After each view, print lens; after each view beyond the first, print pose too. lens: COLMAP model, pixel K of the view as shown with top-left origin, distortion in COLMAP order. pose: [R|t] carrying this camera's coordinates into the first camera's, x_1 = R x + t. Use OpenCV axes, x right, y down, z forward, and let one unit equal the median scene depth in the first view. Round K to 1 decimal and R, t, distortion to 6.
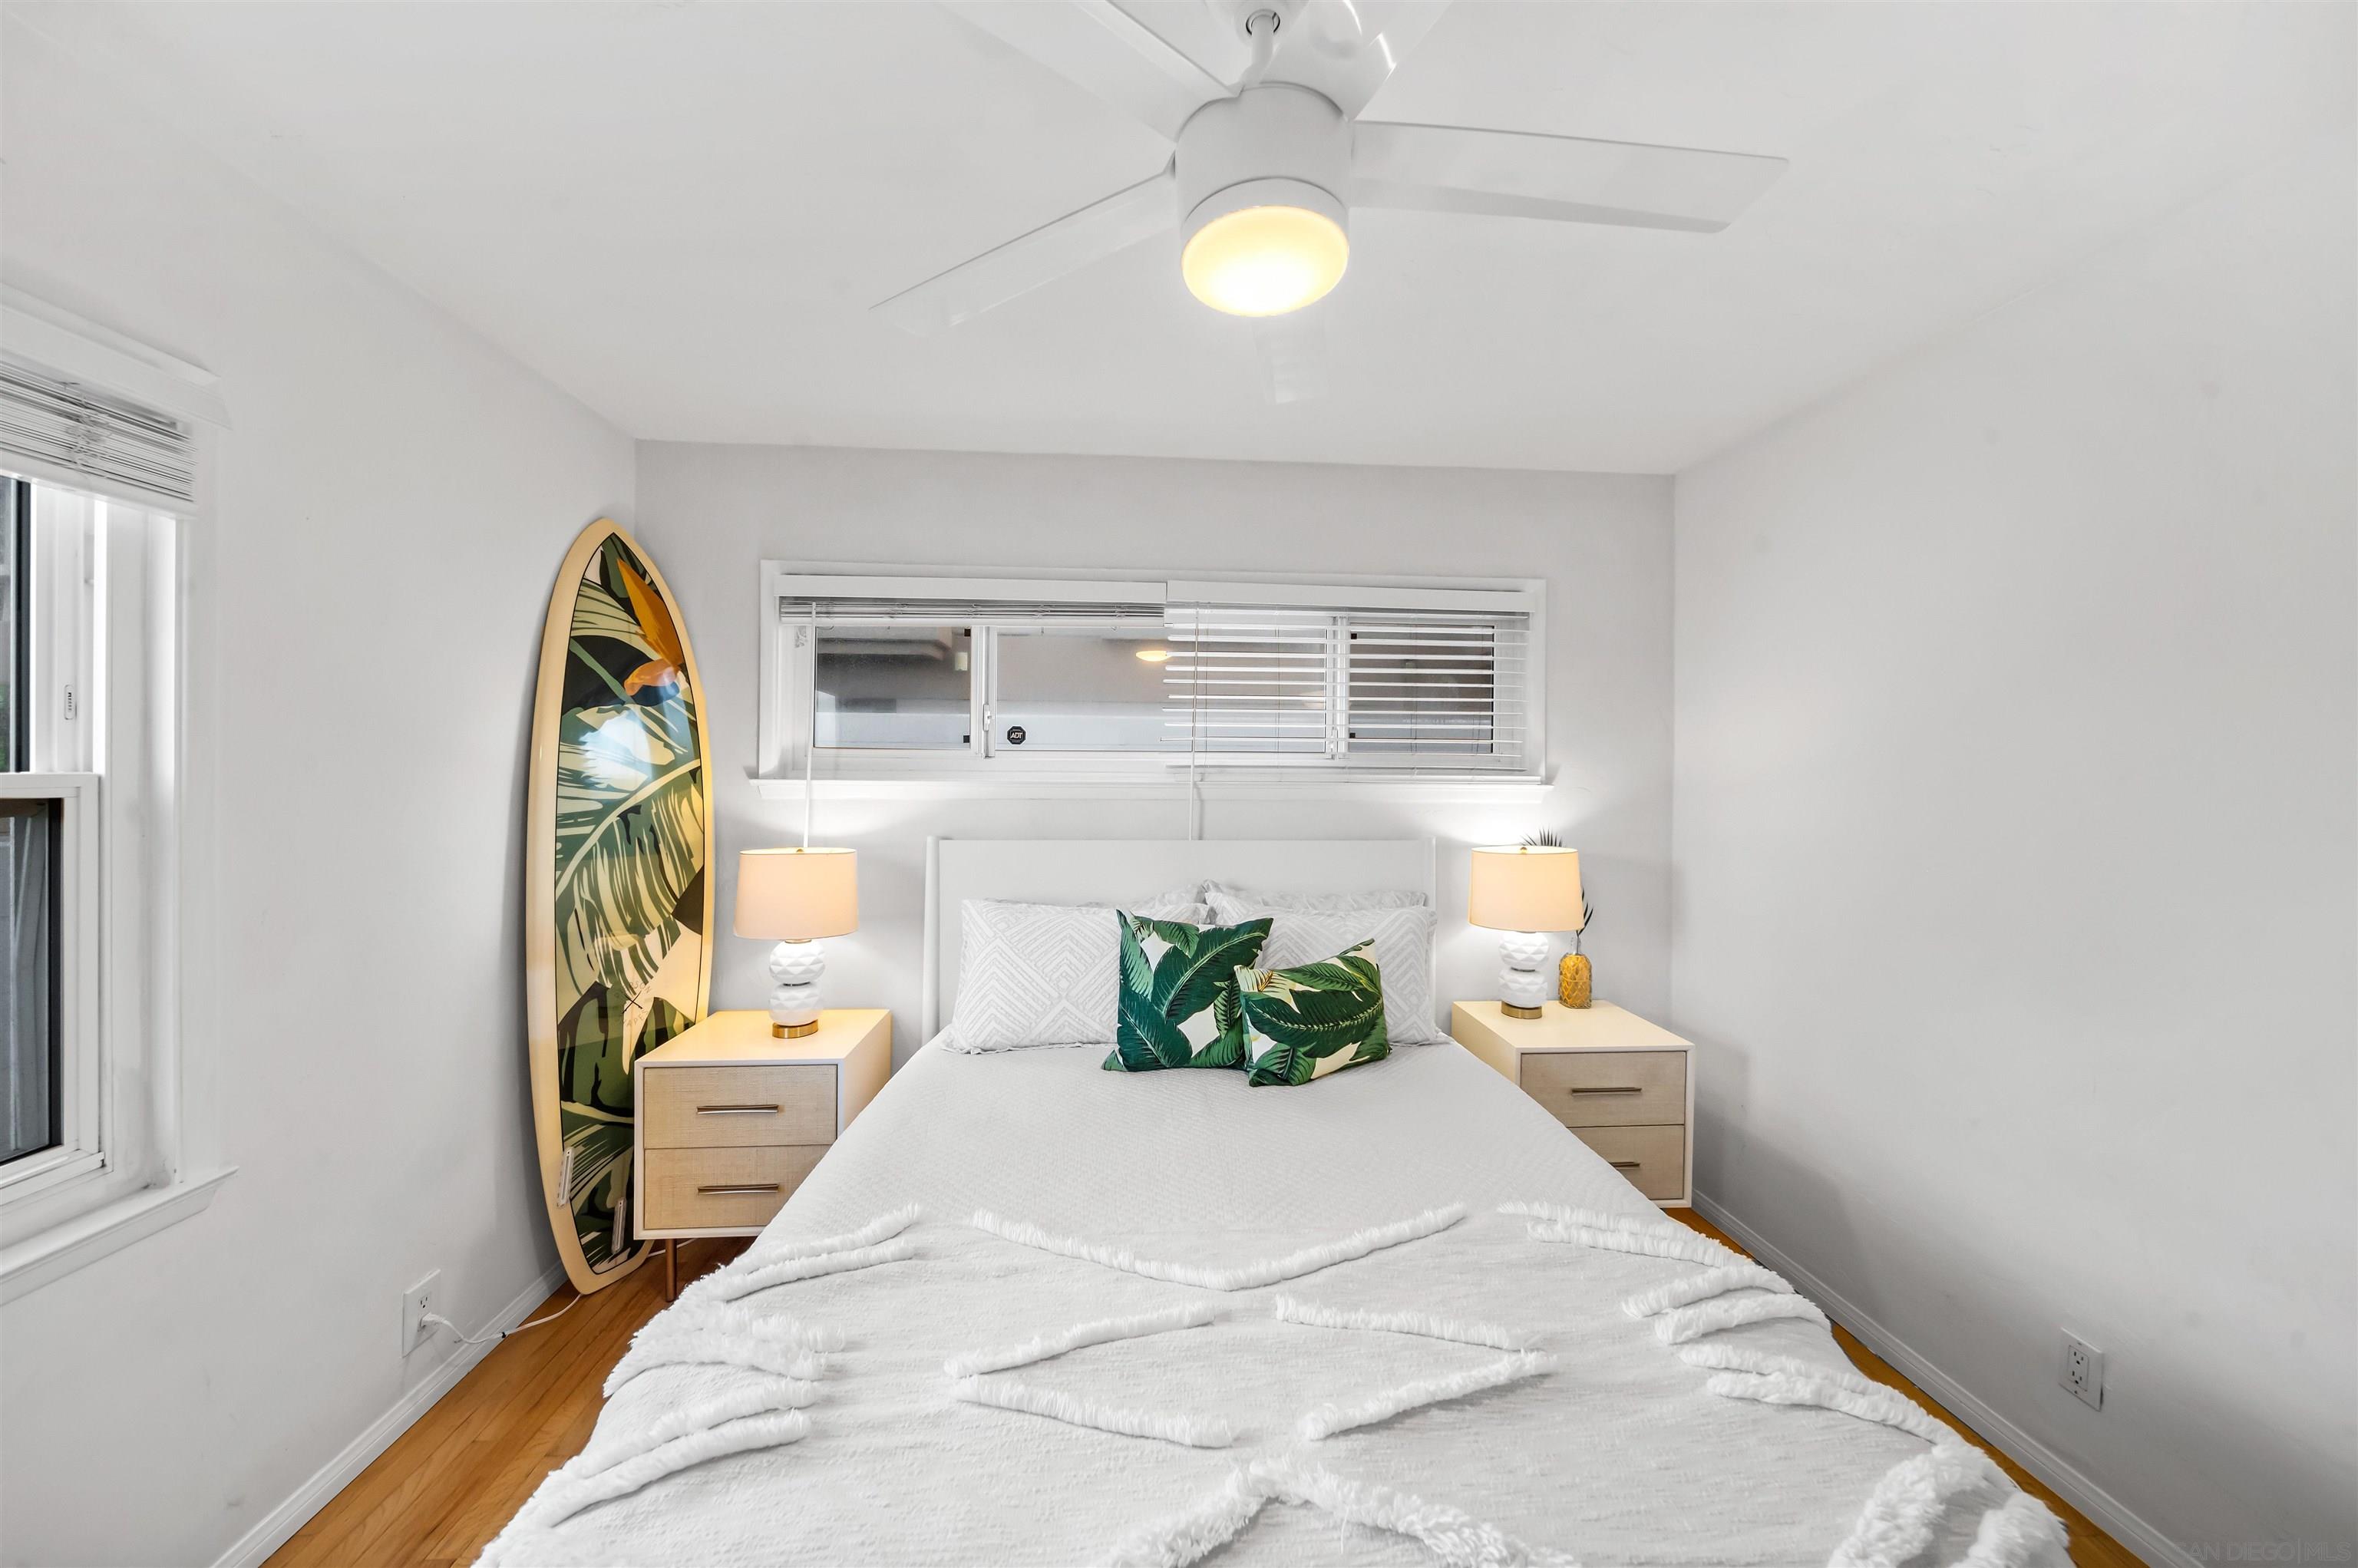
lens RADIAL K [[827.9, 0, 1183.2], [0, 827.9, 770.5], [0, 0, 1]] dist [0.001102, -0.001961]
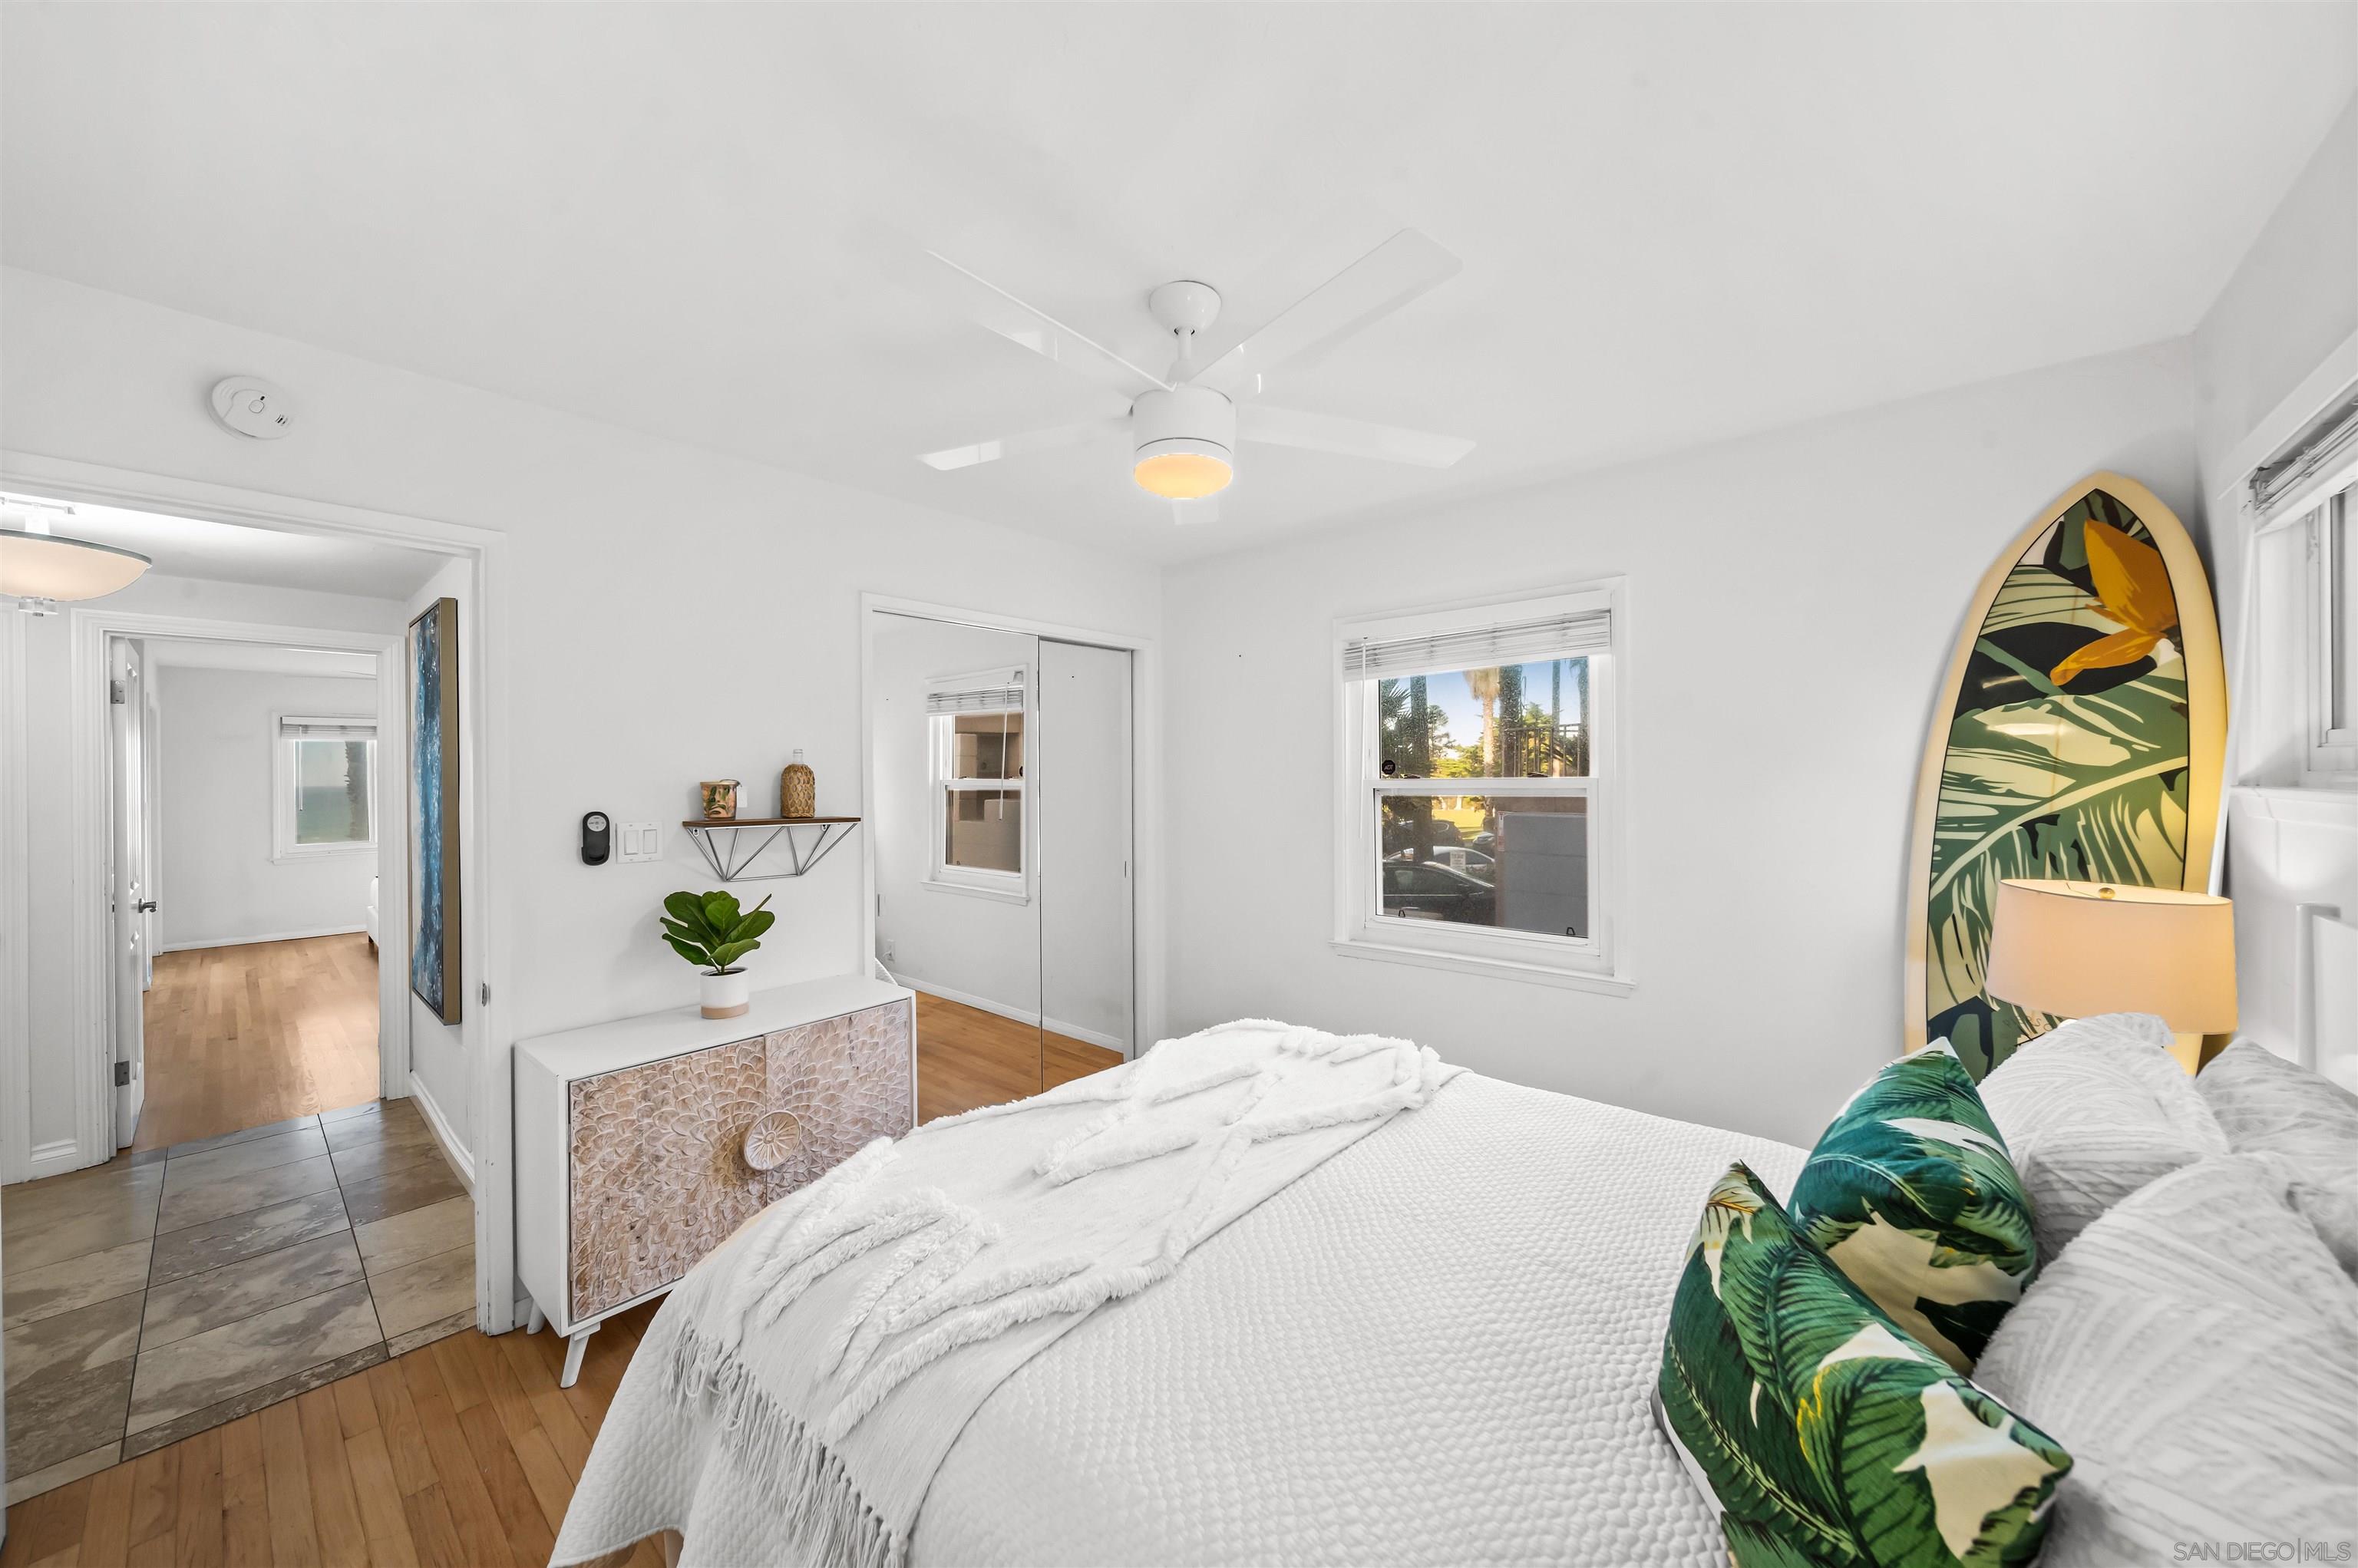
lens RADIAL K [[827.9, 0, 1167.7], [0, 827.9, 779.5], [0, 0, 1]] dist [0.001102, -0.001961]
pose [[-0.708768, 0.002768, -0.705437, 0.599336], [0.003349, 0.999994, 0.000559, 0.002409], [0.705434, -0.001966, -0.708773, 0.985589]]
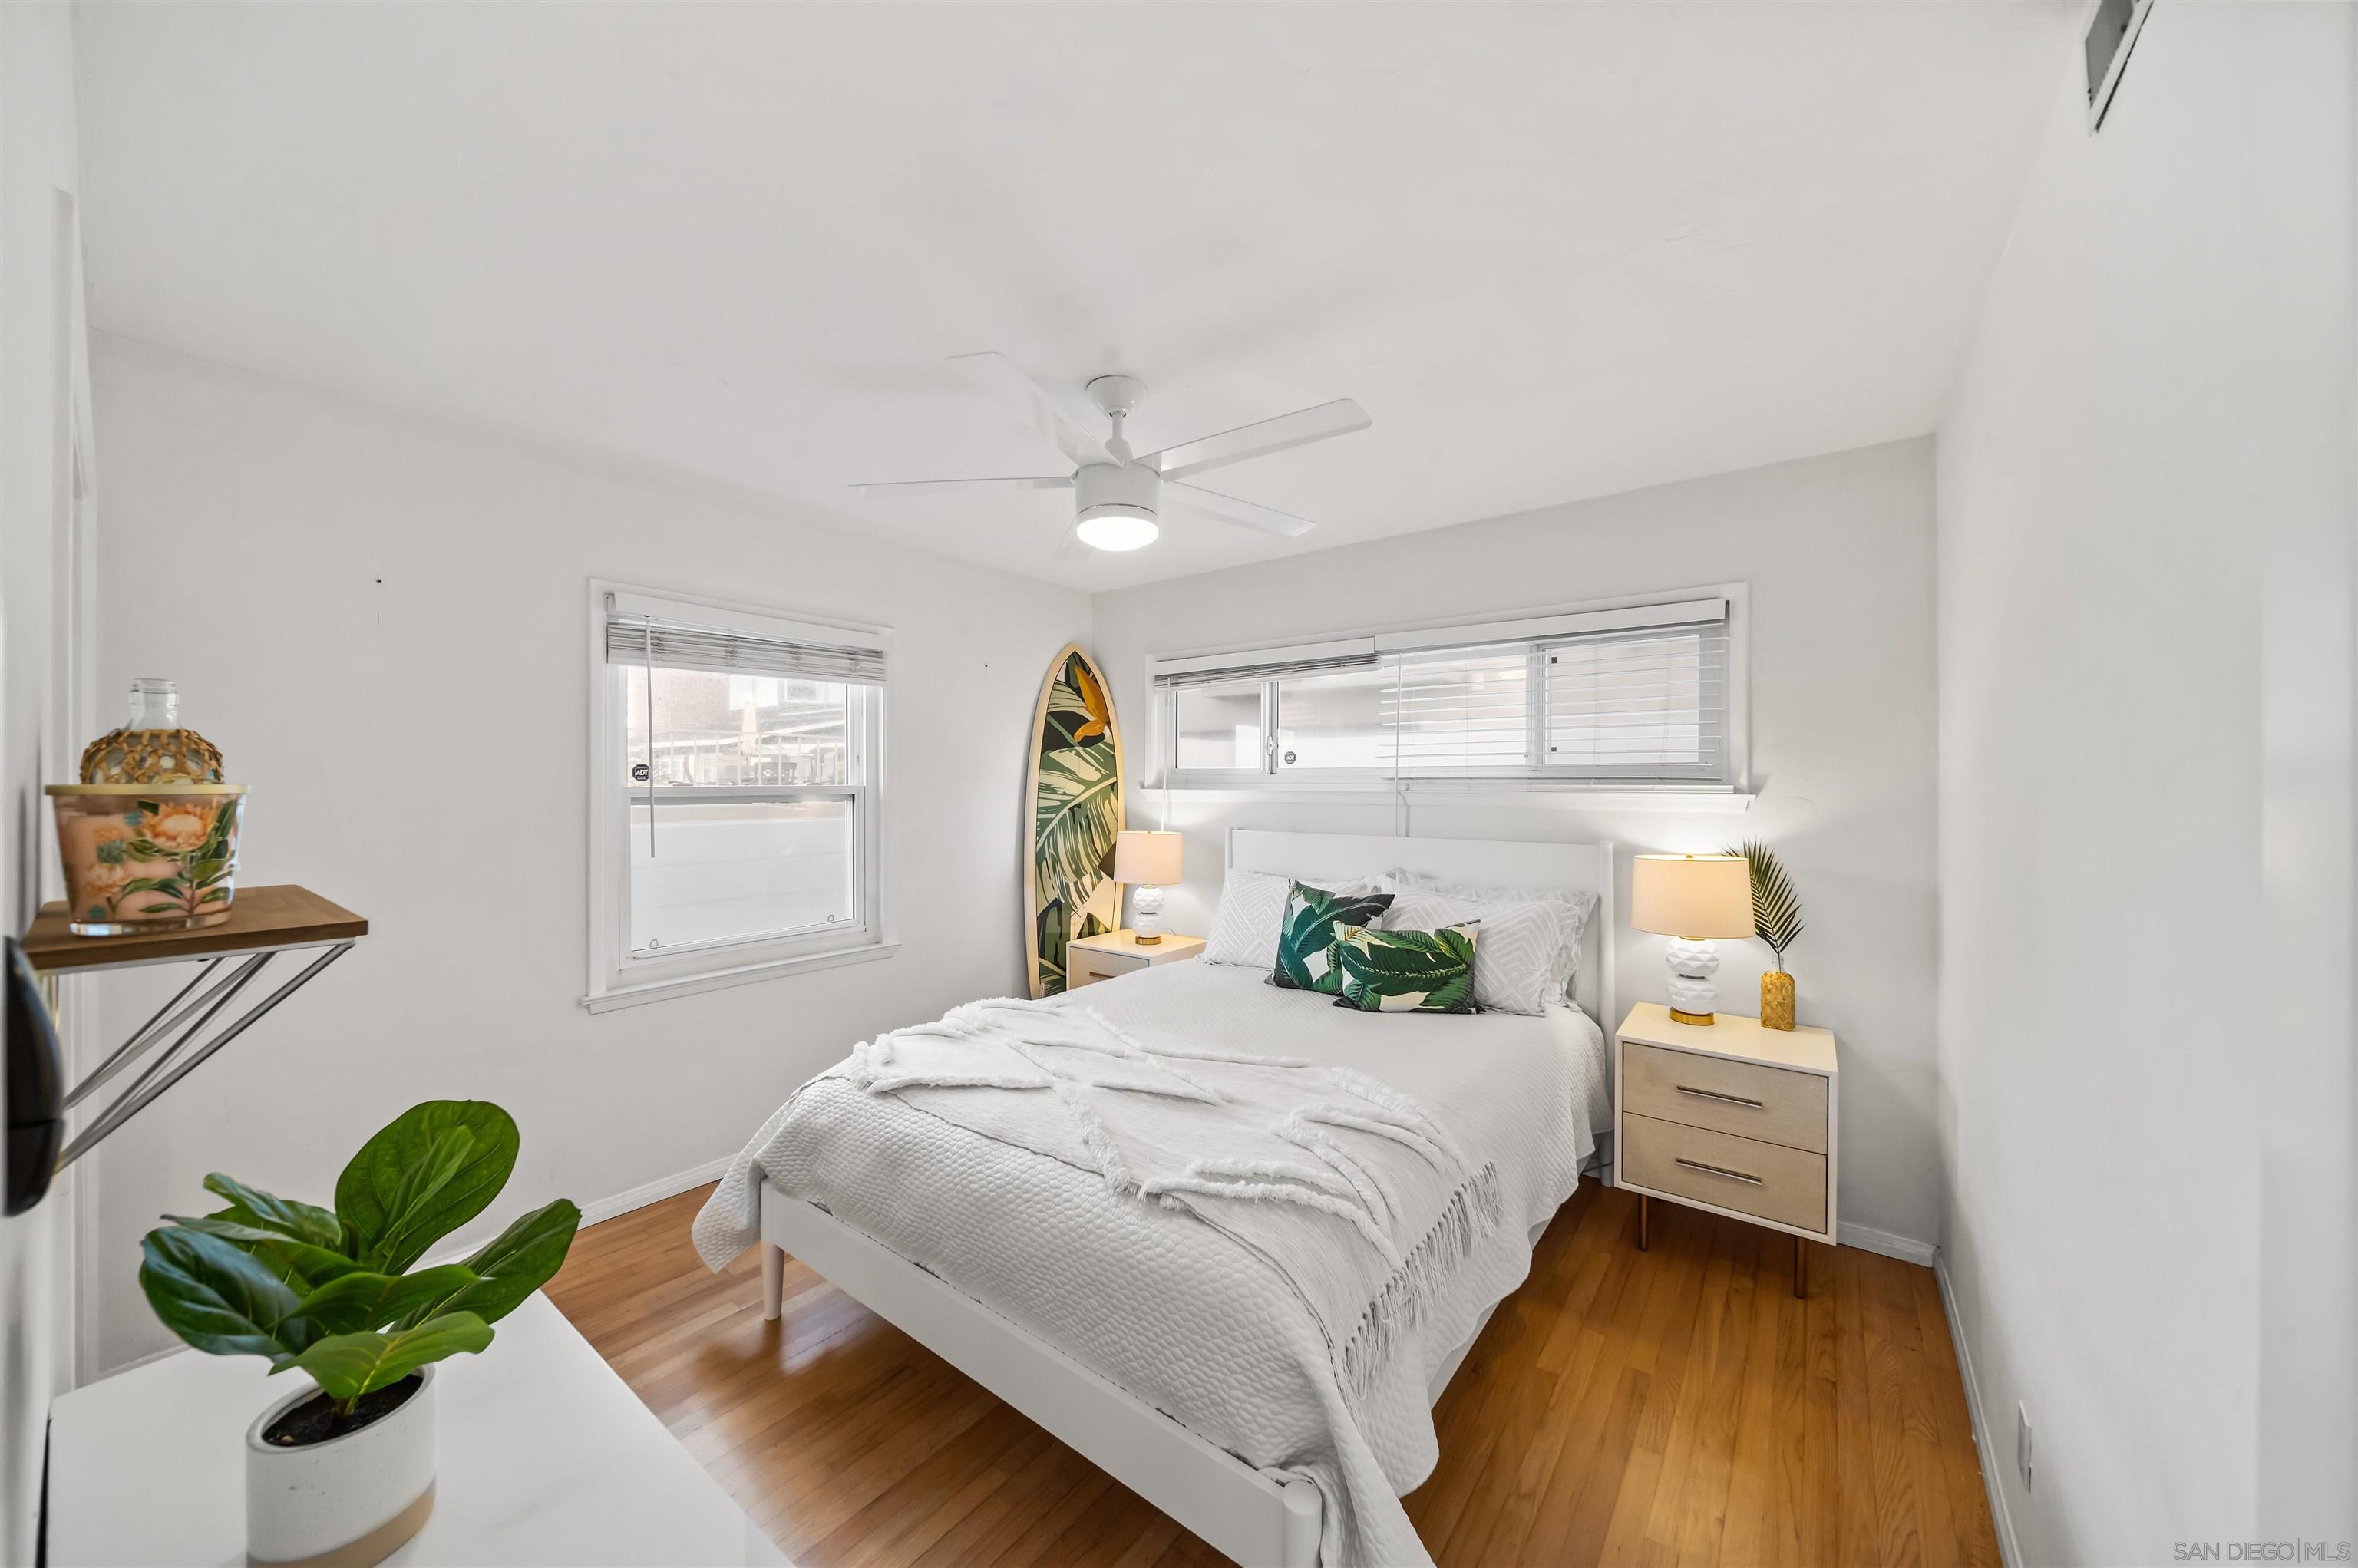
lens RADIAL K [[827.9, 0, 1190.9], [0, 827.9, 781.5], [0, 0, 1]] dist [0.001102, -0.001961]
pose [[0.751481, -0.007211, -0.659715, 0.718812], [0.003894, 0.999971, -0.006494, 0.007534], [0.659743, 0.002311, 0.751488, -0.188531]]
